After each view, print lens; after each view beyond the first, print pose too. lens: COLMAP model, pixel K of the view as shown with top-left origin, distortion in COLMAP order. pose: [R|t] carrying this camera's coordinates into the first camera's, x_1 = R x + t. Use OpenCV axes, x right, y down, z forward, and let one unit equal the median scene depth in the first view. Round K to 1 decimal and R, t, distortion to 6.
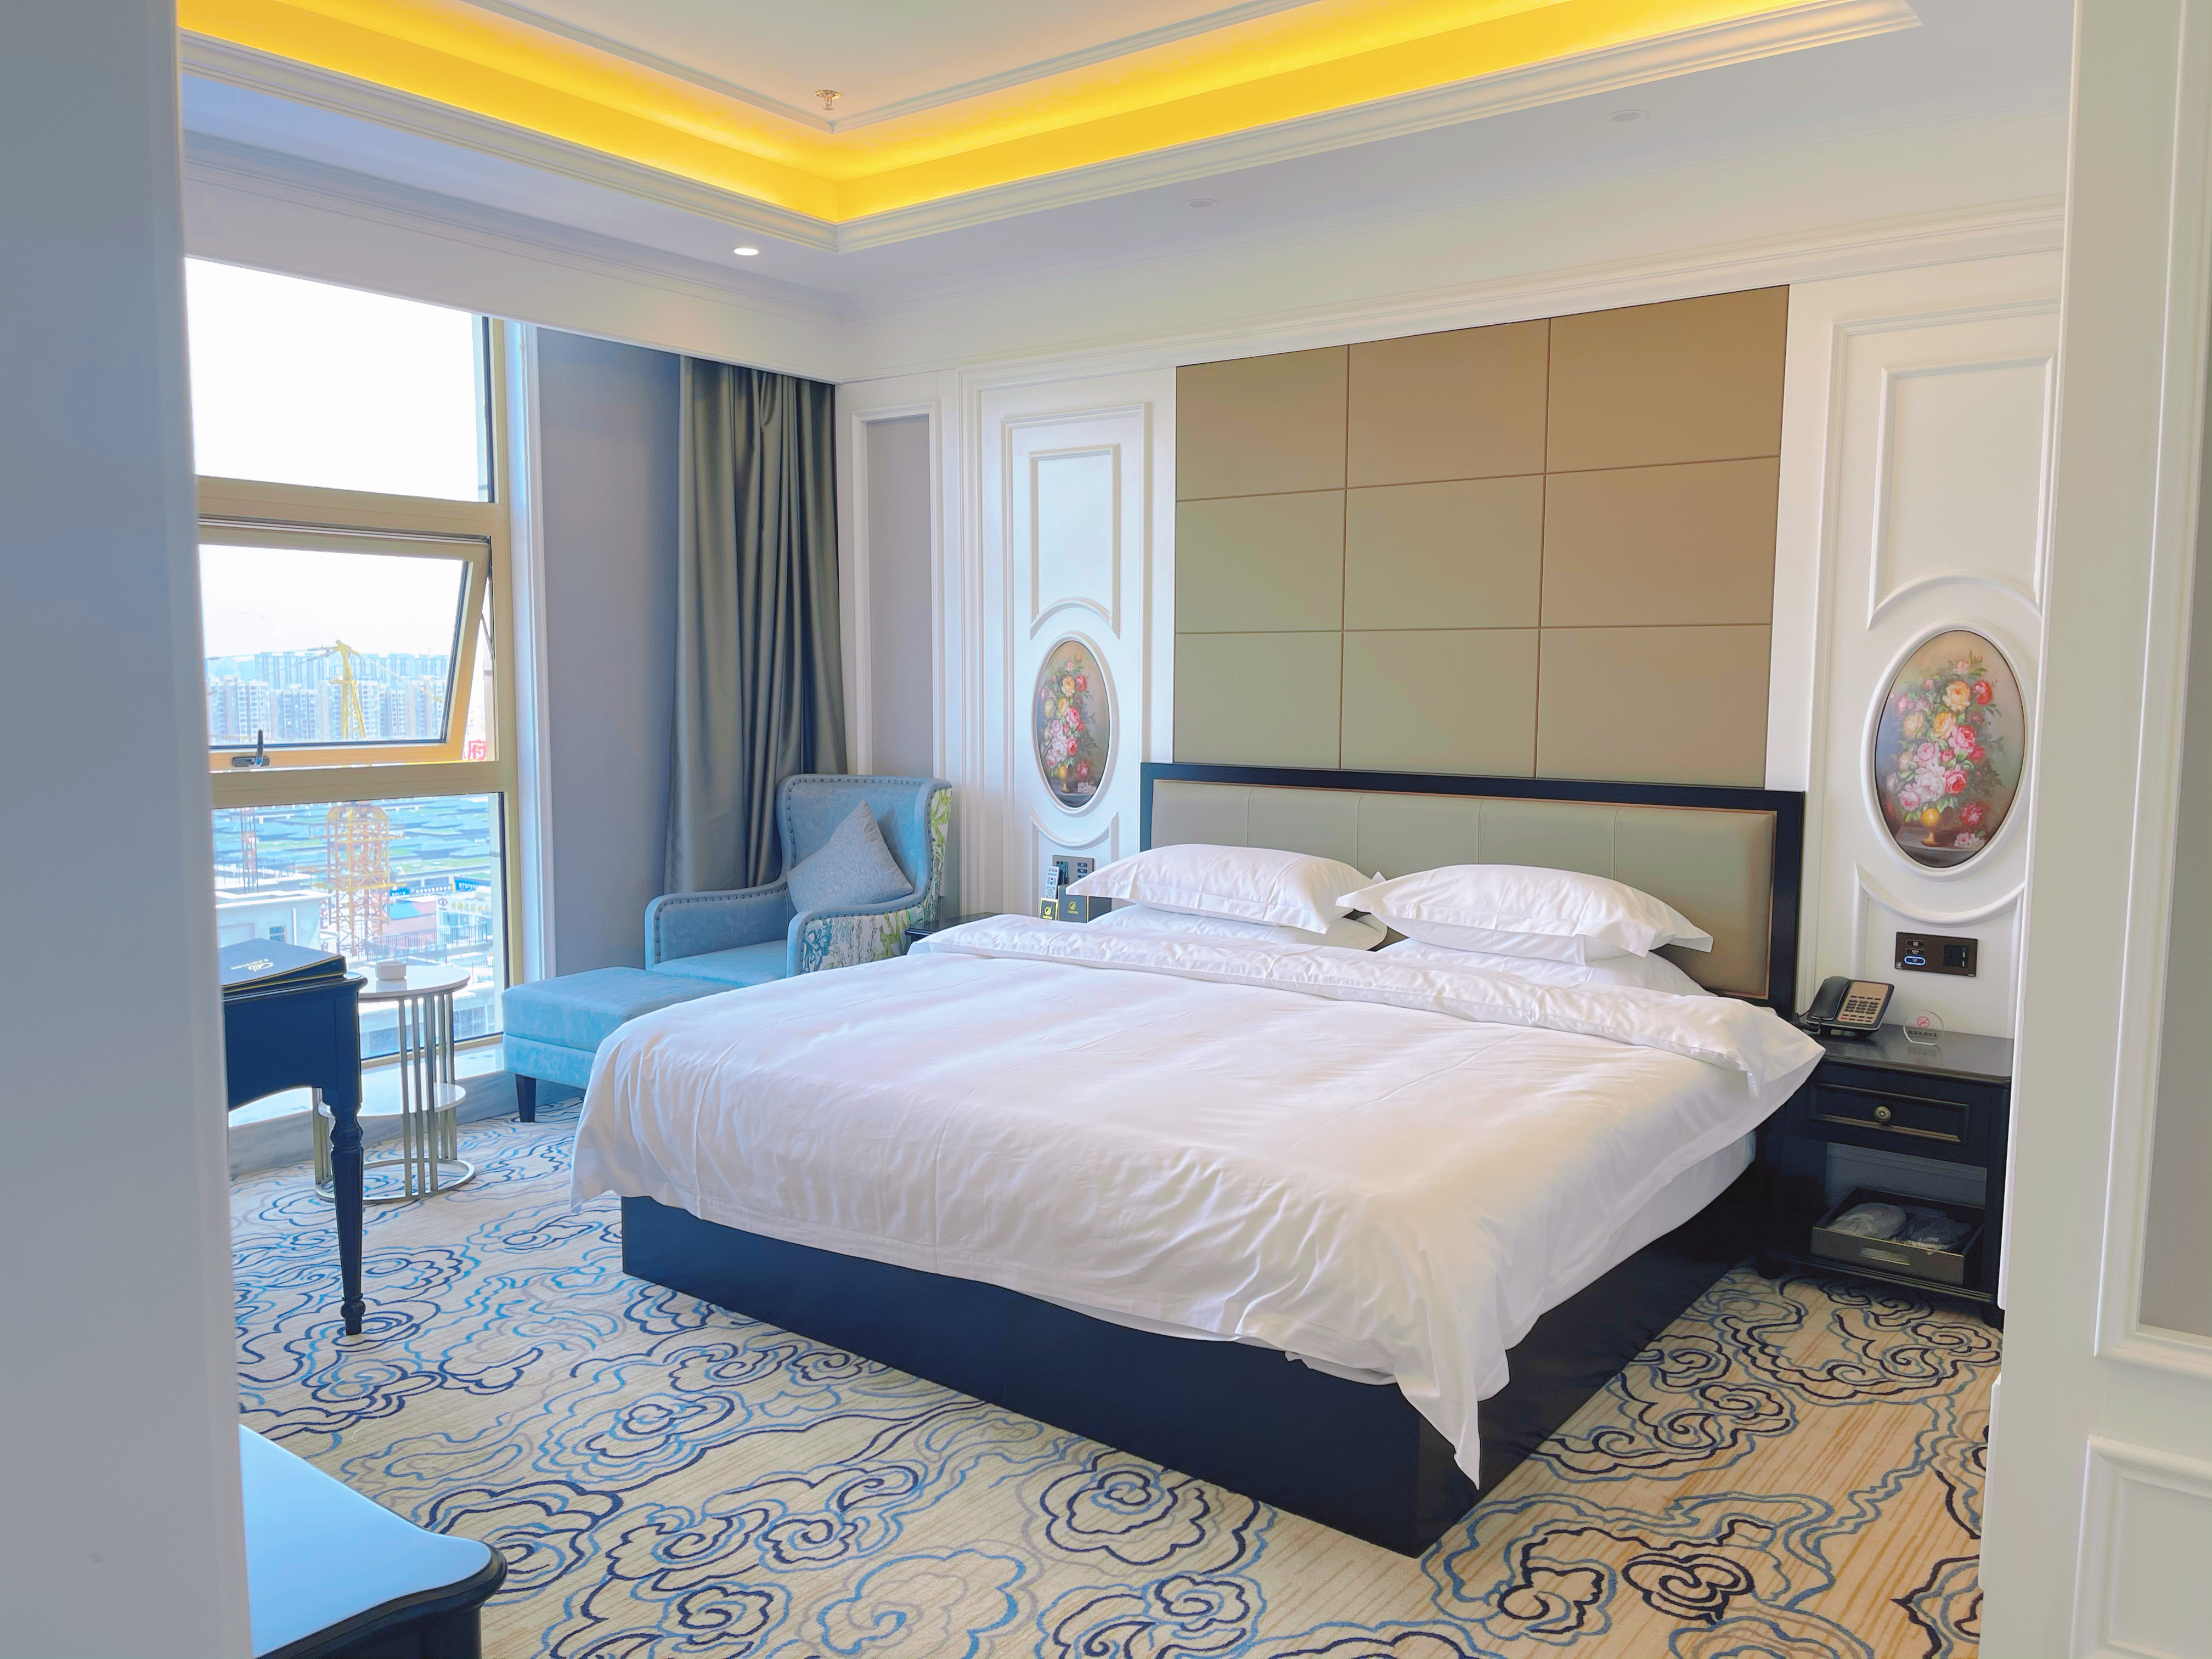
lens RADIAL K [[1673.3, 0, 1106.0], [0, 1673.3, 829.5], [0, 0, 1]] dist [0.022421, 0.001117]
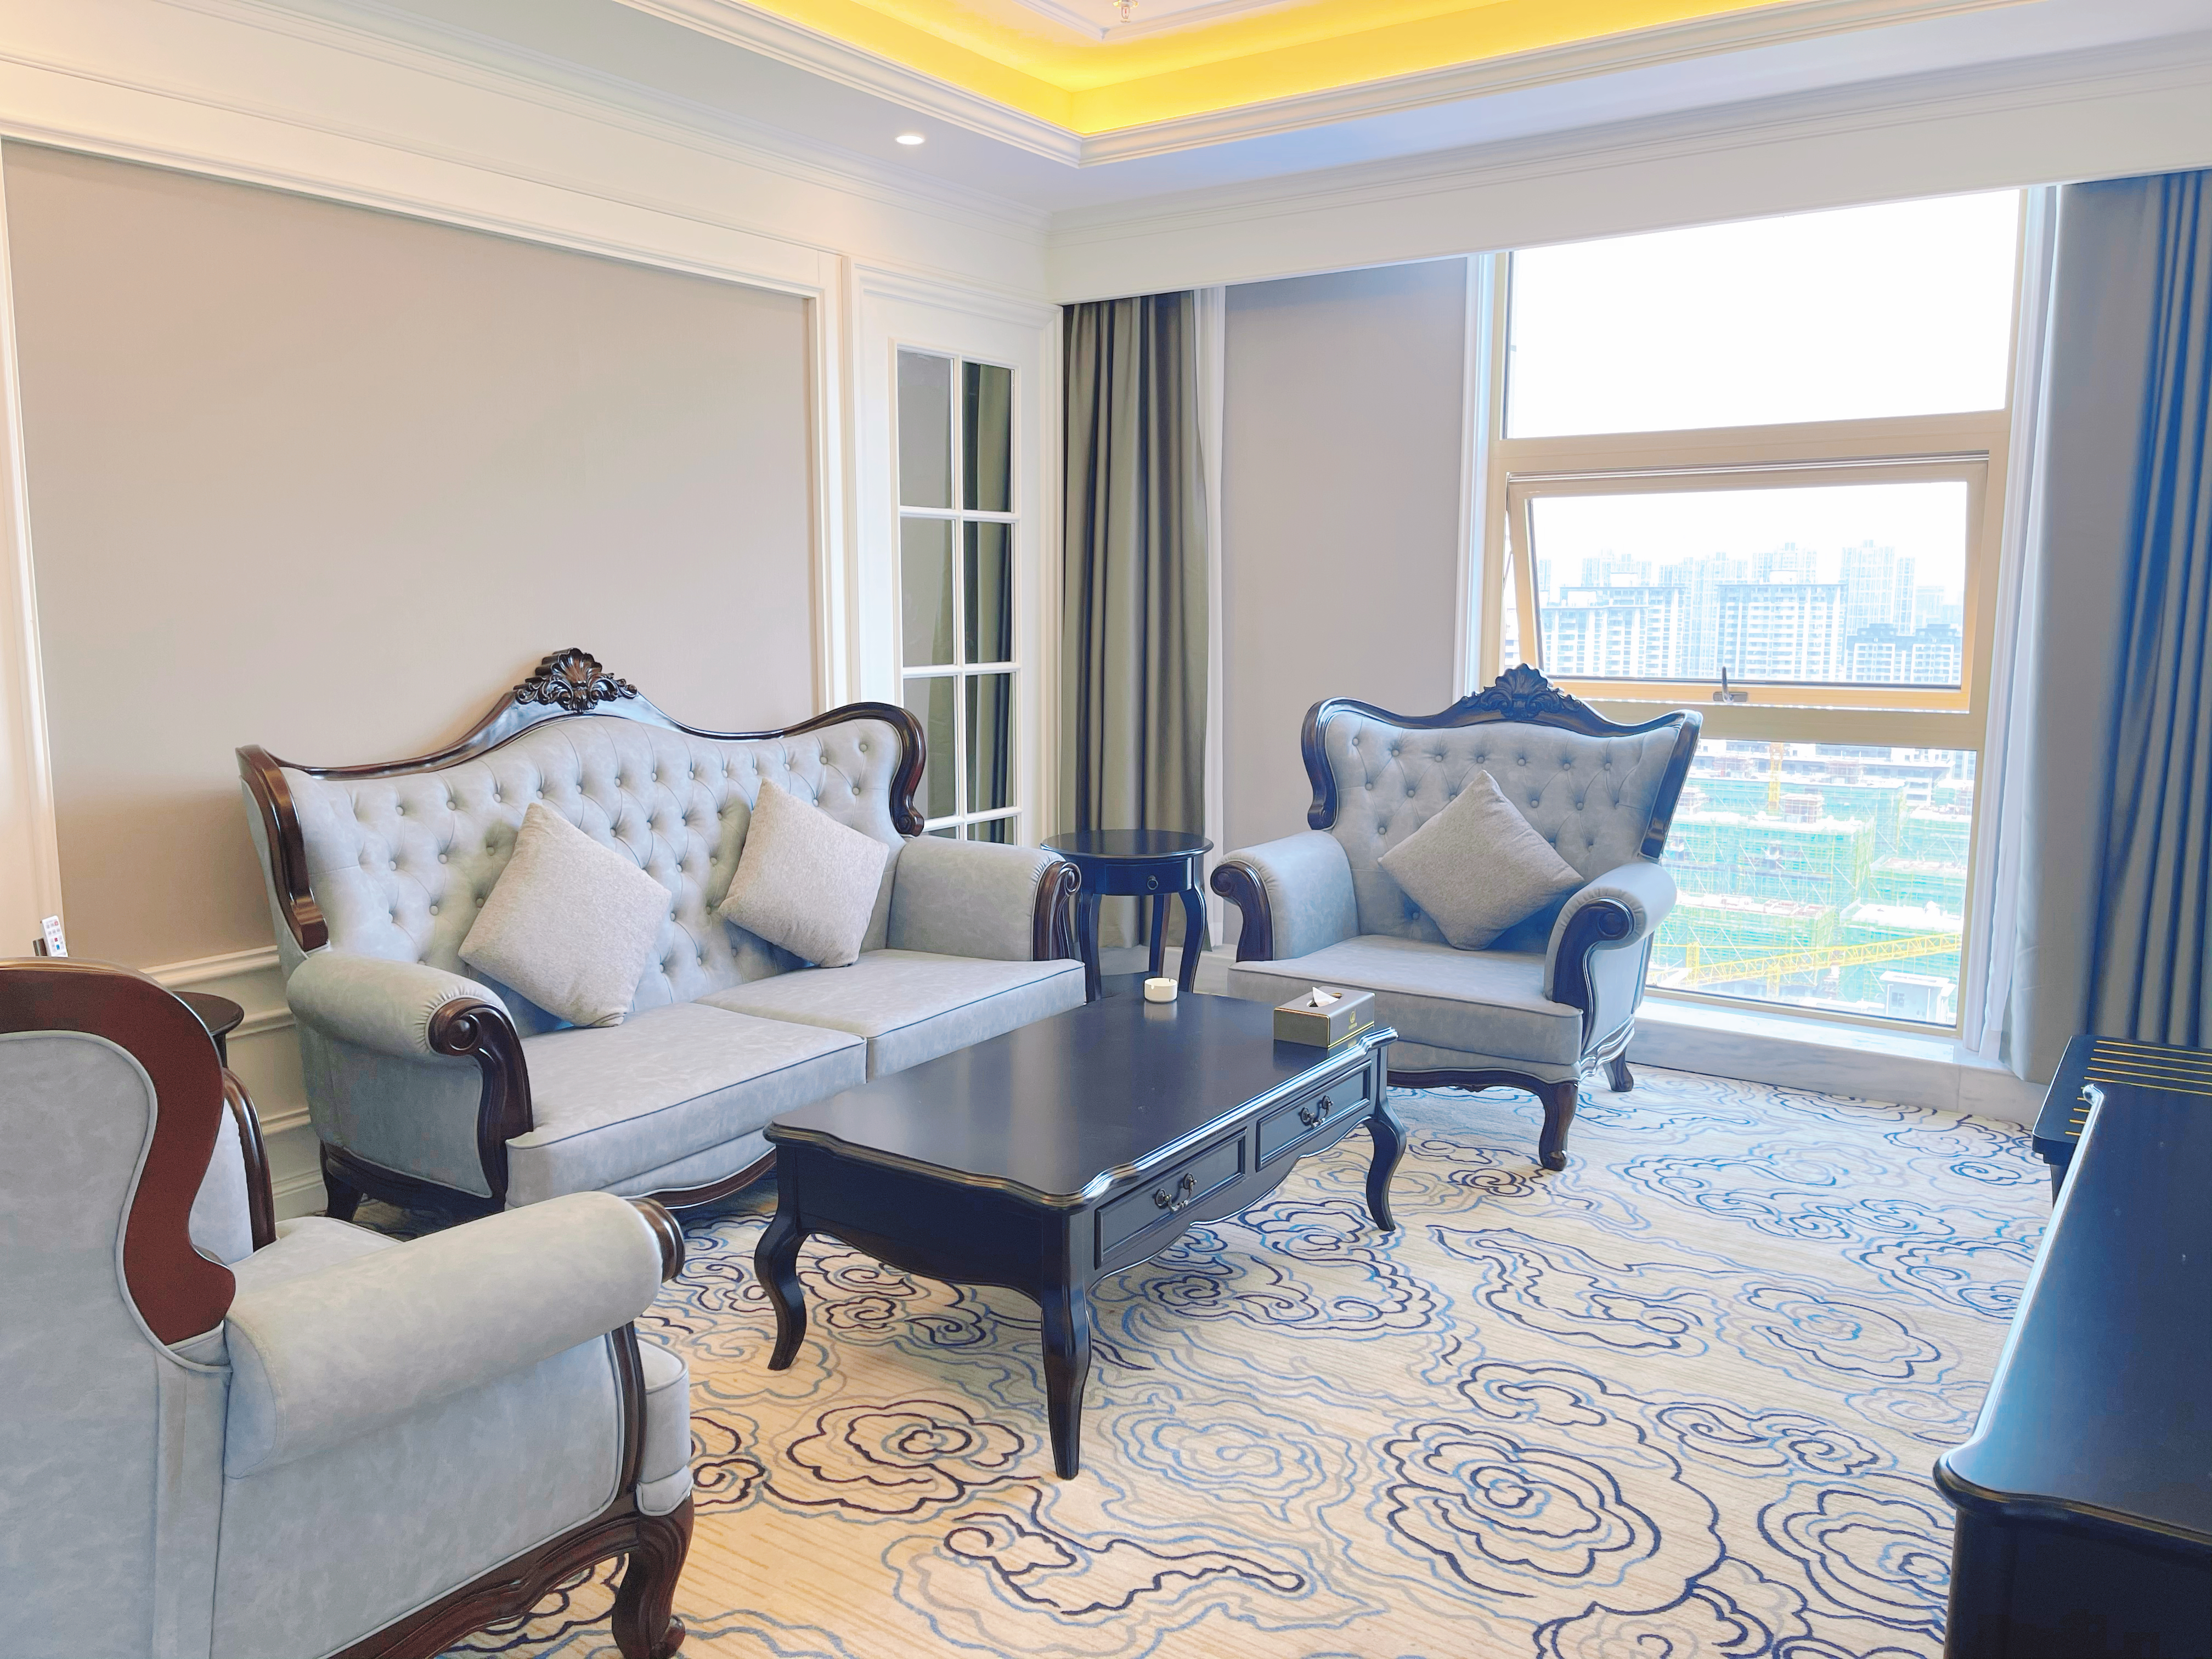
lens RADIAL K [[1673.3, 0, 1106.0], [0, 1673.3, 829.5], [0, 0, 1]] dist [0.022421, 0.001117]
pose [[0.051277, 0.130186, -0.990163, 0.508873], [-0.097232, 0.987408, 0.124788, -0.049861], [0.993940, 0.089876, 0.063289, 0.542349]]
